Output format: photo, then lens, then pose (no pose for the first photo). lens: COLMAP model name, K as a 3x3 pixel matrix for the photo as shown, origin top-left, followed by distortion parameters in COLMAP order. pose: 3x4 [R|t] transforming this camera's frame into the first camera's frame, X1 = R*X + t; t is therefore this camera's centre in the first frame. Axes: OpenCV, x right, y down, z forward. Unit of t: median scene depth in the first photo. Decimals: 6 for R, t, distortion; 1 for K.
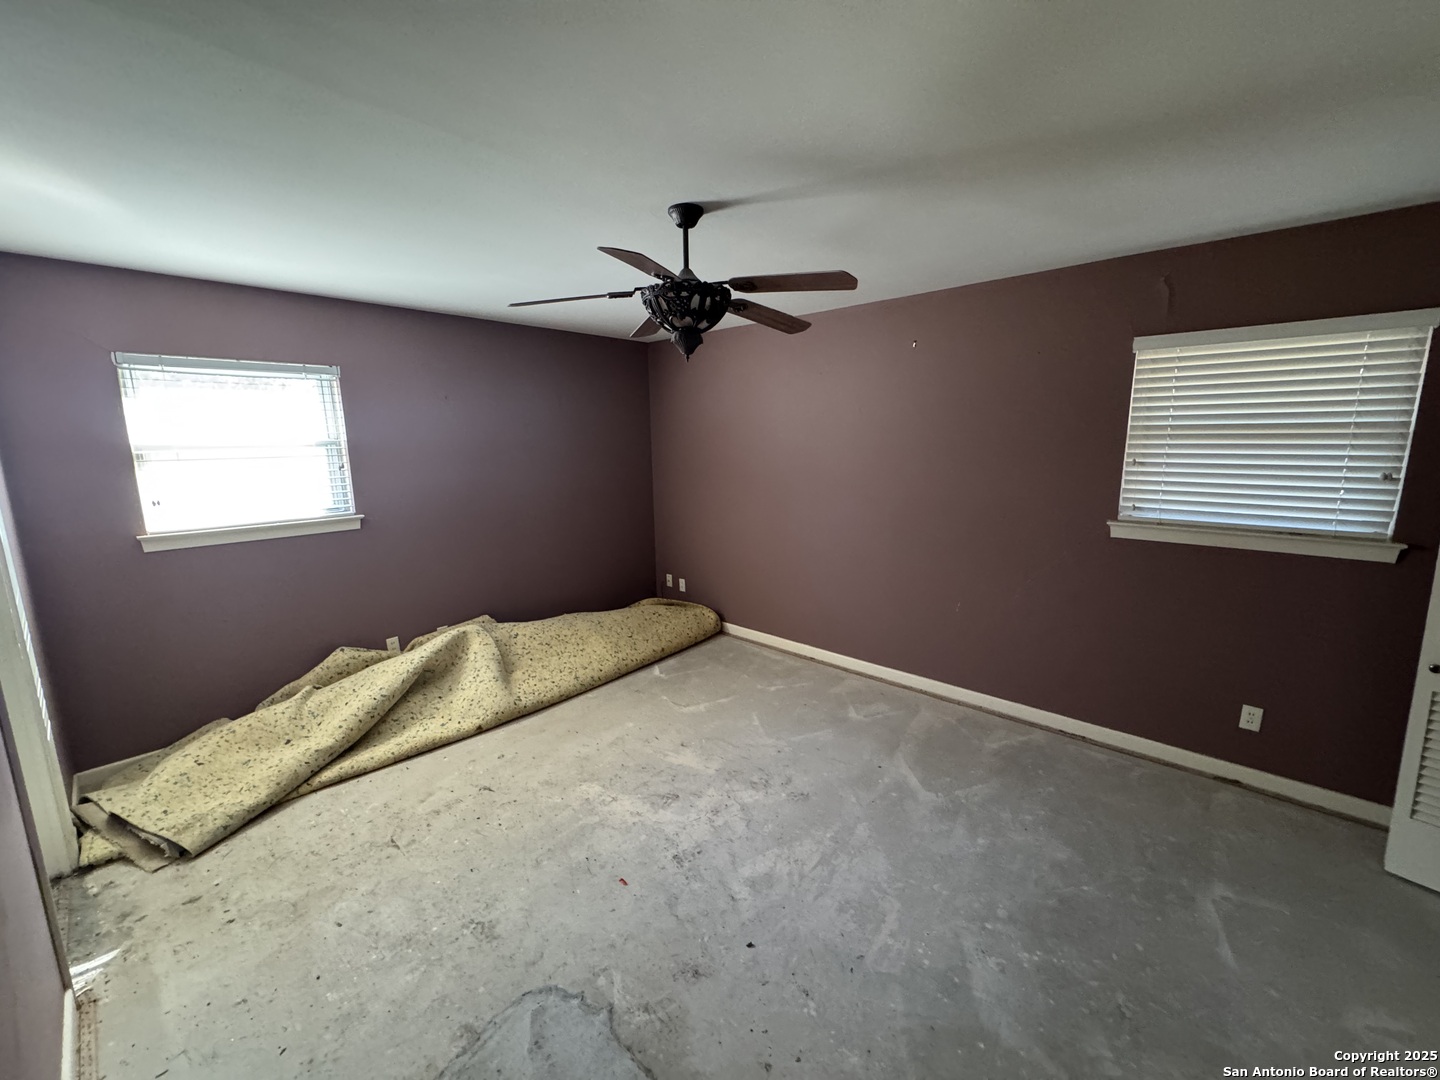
lens RADIAL K [[578.7, 0, 720.9], [0, 578.7, 534.9], [0, 0, 1]] dist [-0.013354, 0.000827]
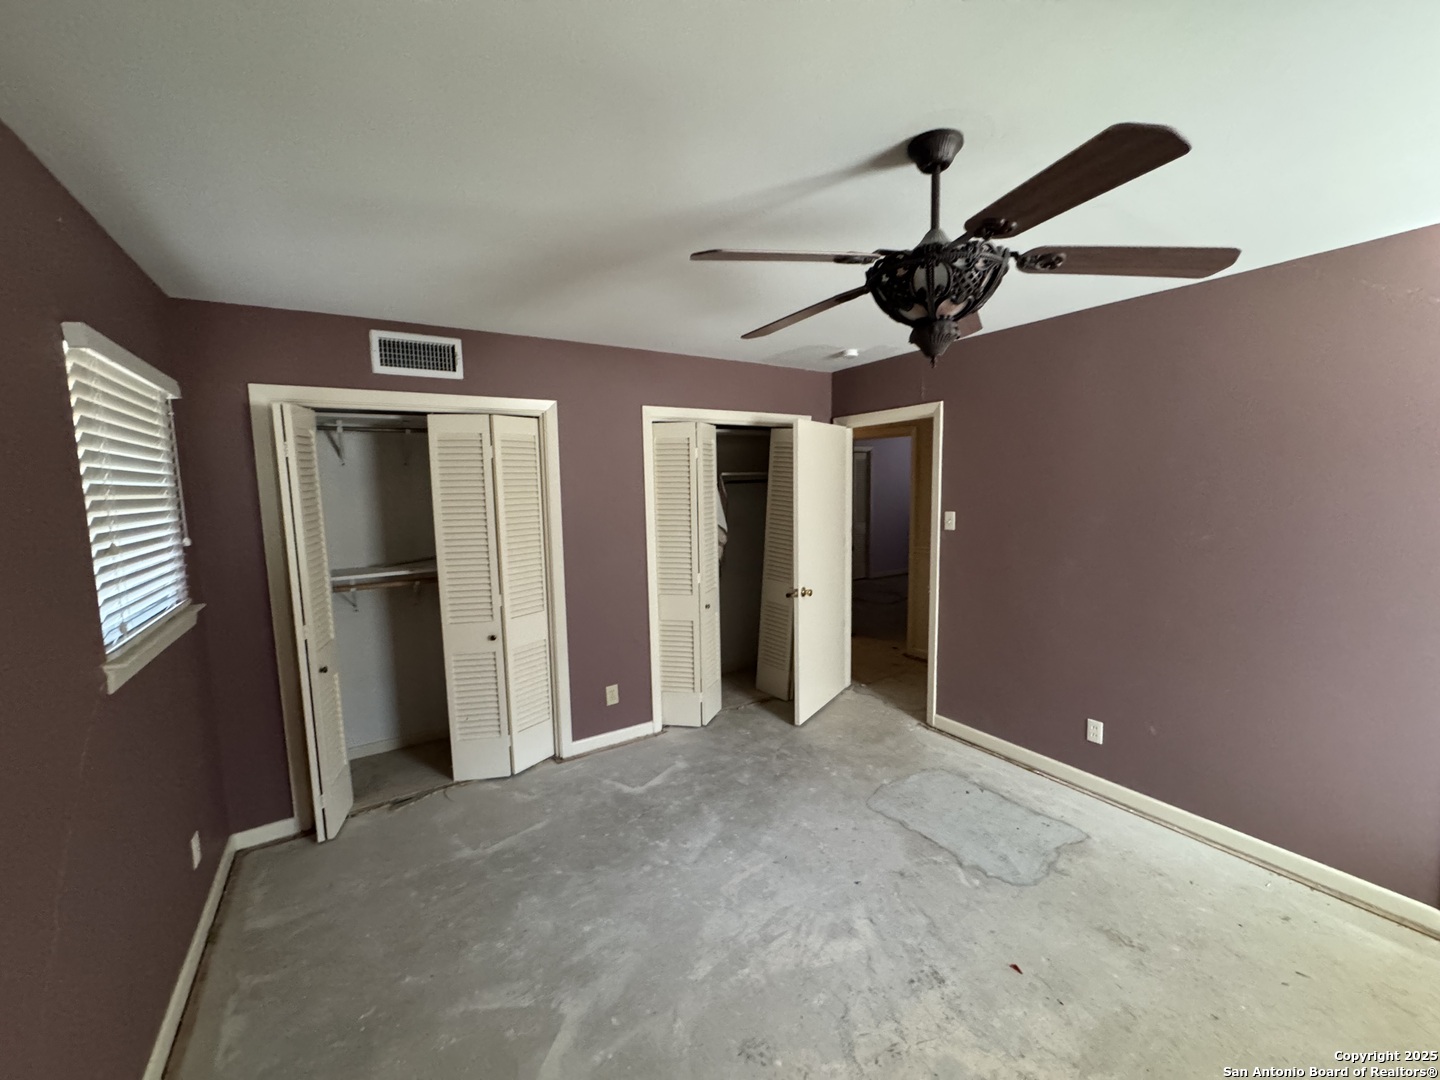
lens RADIAL K [[578.7, 0, 722.1], [0, 578.7, 544.1], [0, 0, 1]] dist [-0.013354, 0.000827]
pose [[-0.966290, 0.008581, 0.257312, 0.008300], [0.078029, 0.962197, 0.260936, -0.288726], [-0.245346, 0.272218, -0.930432, 1.726584]]
